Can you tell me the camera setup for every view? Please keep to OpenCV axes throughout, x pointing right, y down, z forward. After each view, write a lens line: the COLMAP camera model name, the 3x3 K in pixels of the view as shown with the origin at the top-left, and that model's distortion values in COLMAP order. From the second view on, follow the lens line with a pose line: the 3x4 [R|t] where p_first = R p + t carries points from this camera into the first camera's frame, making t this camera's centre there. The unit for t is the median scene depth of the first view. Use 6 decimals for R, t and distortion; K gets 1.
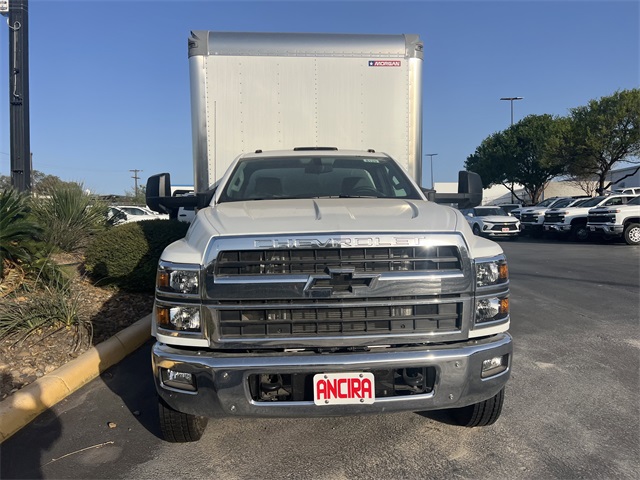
lens RADIAL K [[476.4, 0, 324.9], [0, 476.4, 242.4], [0, 0, 1]] dist [0.047696, -0.049573]
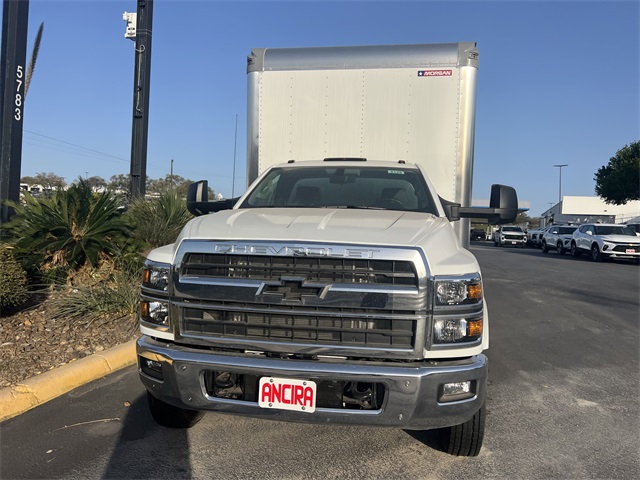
lens RADIAL K [[476.4, 0, 326.2], [0, 476.4, 240.7], [0, 0, 1]] dist [0.047696, -0.049573]
pose [[0.971414, 0.050916, -0.231865, 0.290548], [-0.055937, 0.998320, -0.015128, -0.009149], [0.230706, 0.027665, 0.972630, 0.013559]]
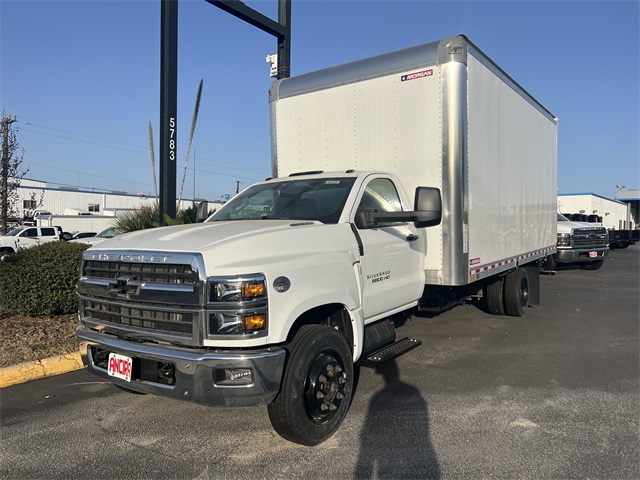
lens RADIAL K [[476.4, 0, 319.4], [0, 476.4, 242.5], [0, 0, 1]] dist [0.047696, -0.049573]
pose [[0.771325, 0.021932, -0.636064, 1.124615], [-0.033589, 0.999416, -0.006272, -0.045161], [0.635555, 0.026202, 0.771611, 0.260740]]
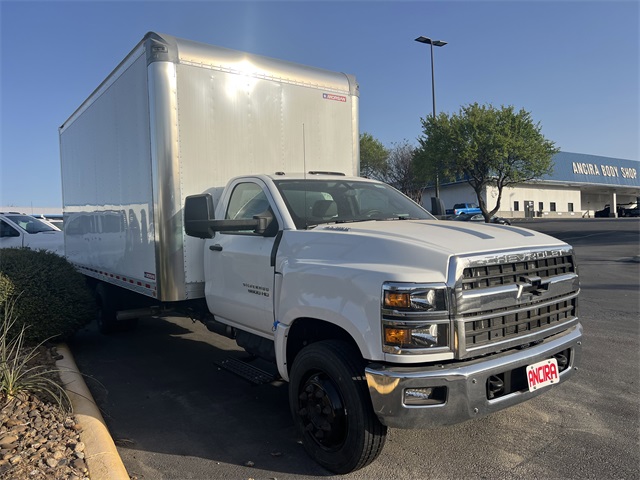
lens RADIAL K [[476.4, 0, 323.2], [0, 476.4, 242.0], [0, 0, 1]] dist [0.047696, -0.049573]
pose [[0.845736, -0.030424, 0.532733, -0.925763], [0.053936, 0.998134, -0.028623, -0.025219], [-0.530868, 0.052941, 0.845799, 0.199649]]
